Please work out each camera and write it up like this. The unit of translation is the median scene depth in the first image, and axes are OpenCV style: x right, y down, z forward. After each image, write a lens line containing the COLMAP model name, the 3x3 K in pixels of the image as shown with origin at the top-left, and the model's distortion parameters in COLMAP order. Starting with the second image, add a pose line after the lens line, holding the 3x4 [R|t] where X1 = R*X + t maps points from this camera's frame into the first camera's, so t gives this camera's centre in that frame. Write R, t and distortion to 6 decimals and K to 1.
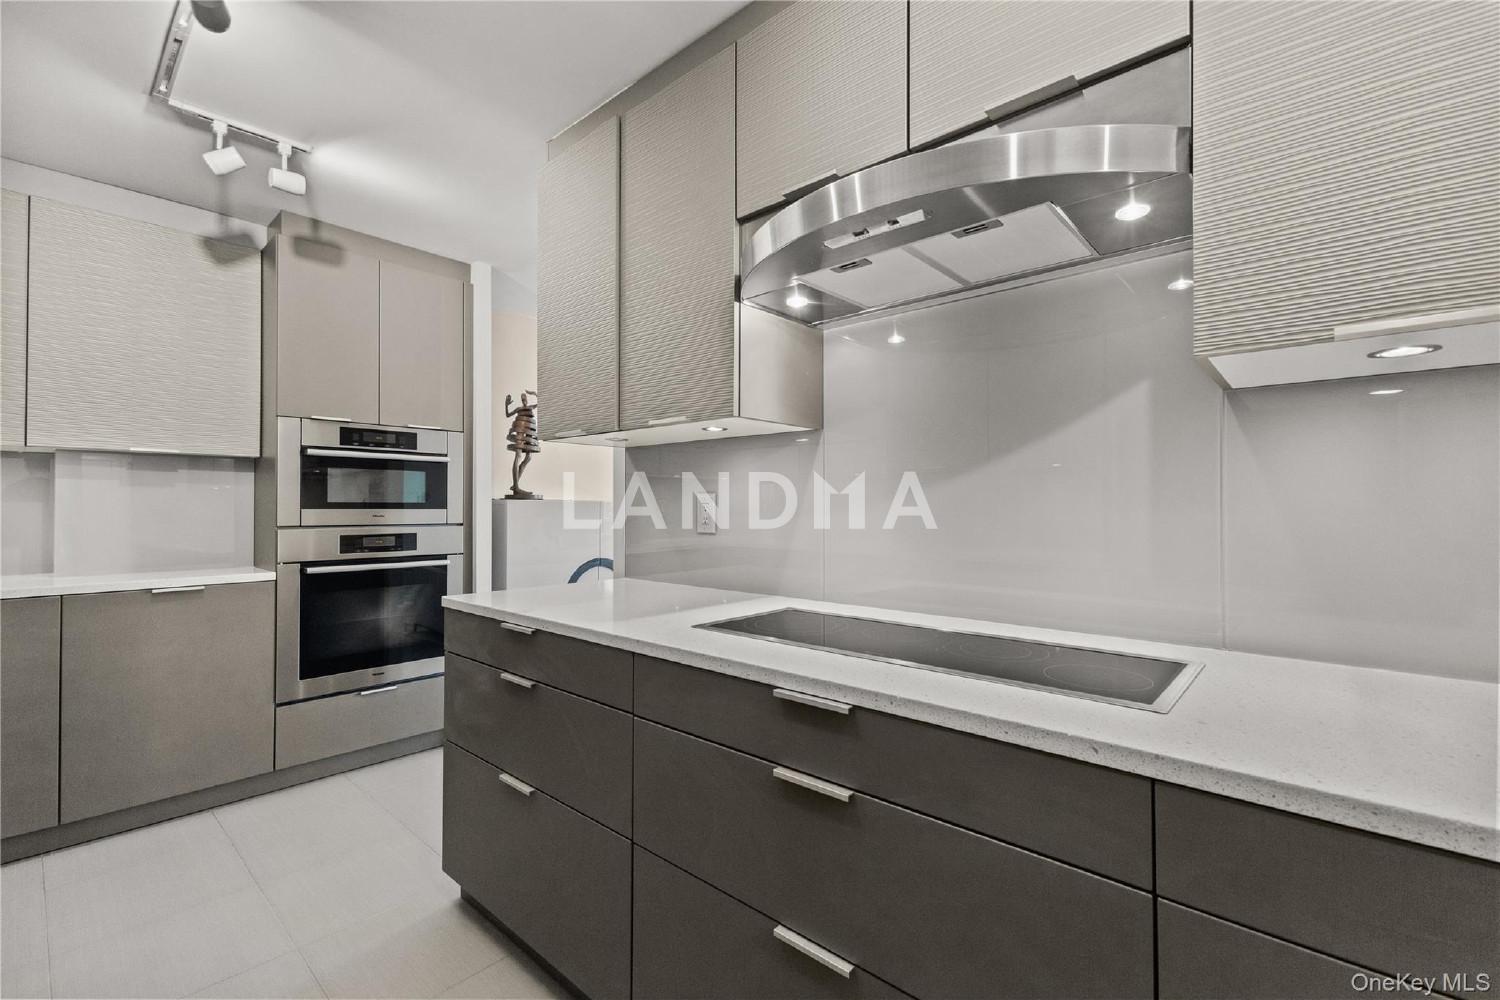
lens RADIAL K [[656.1, 0, 753.1], [0, 656.1, 504.4], [0, 0, 1]] dist [0.012496, -0.002027]
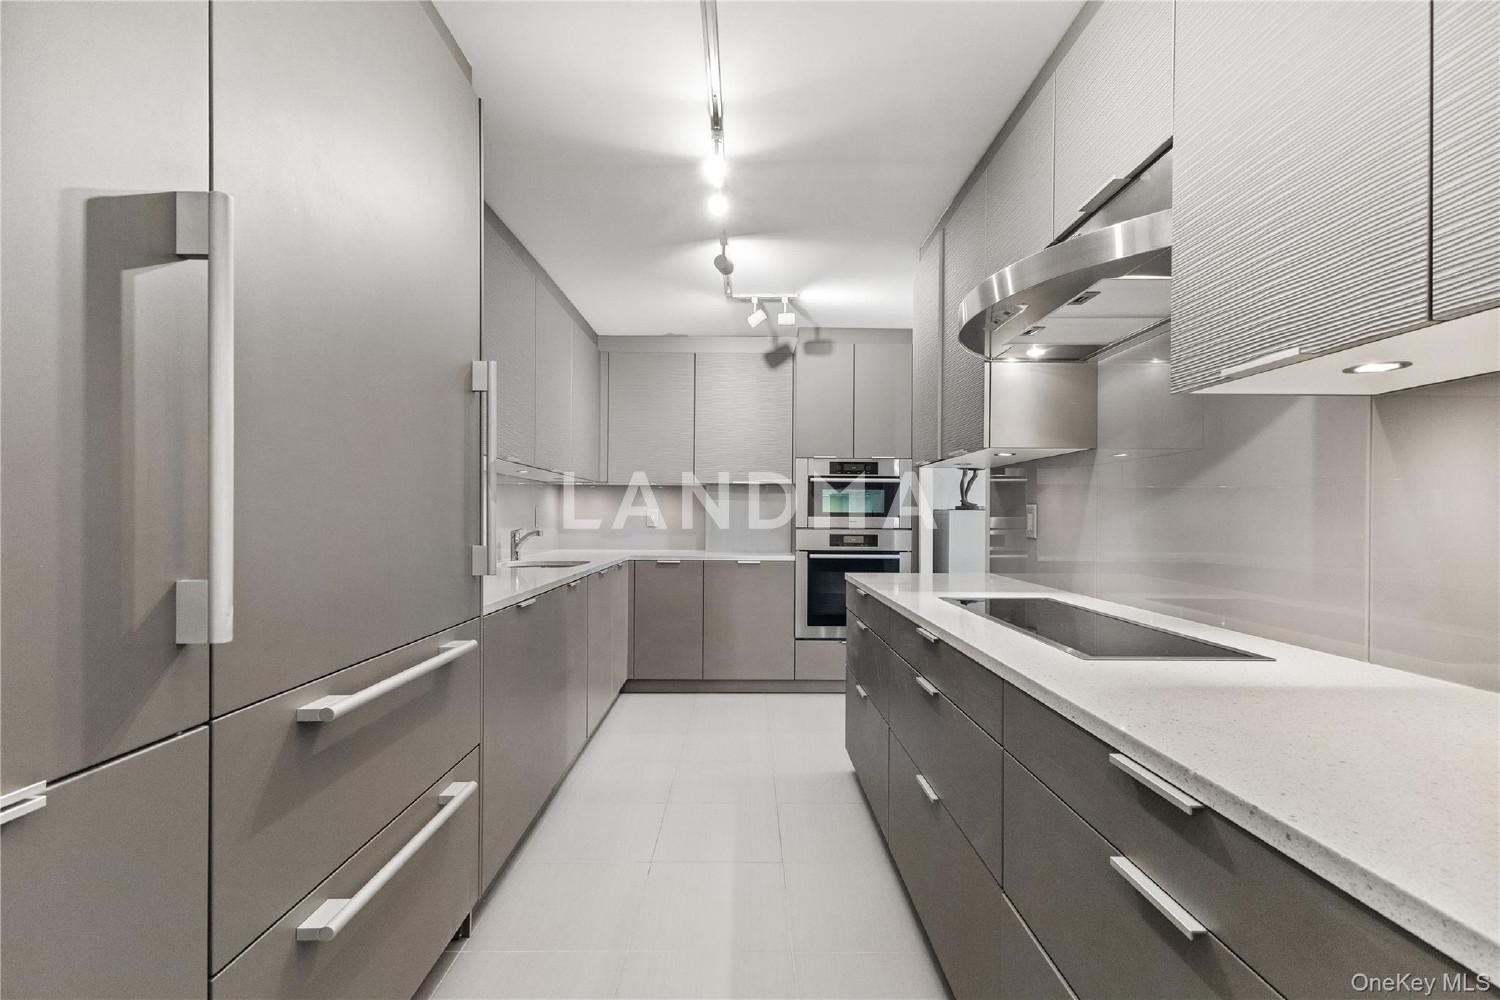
lens RADIAL K [[656.1, 0, 752.9], [0, 656.1, 516.0], [0, 0, 1]] dist [0.012496, -0.002027]
pose [[0.678080, 0.004280, -0.734976, 0.357887], [-0.001977, 0.999990, 0.004000, -0.000413], [0.734985, -0.001259, 0.678082, -0.142850]]
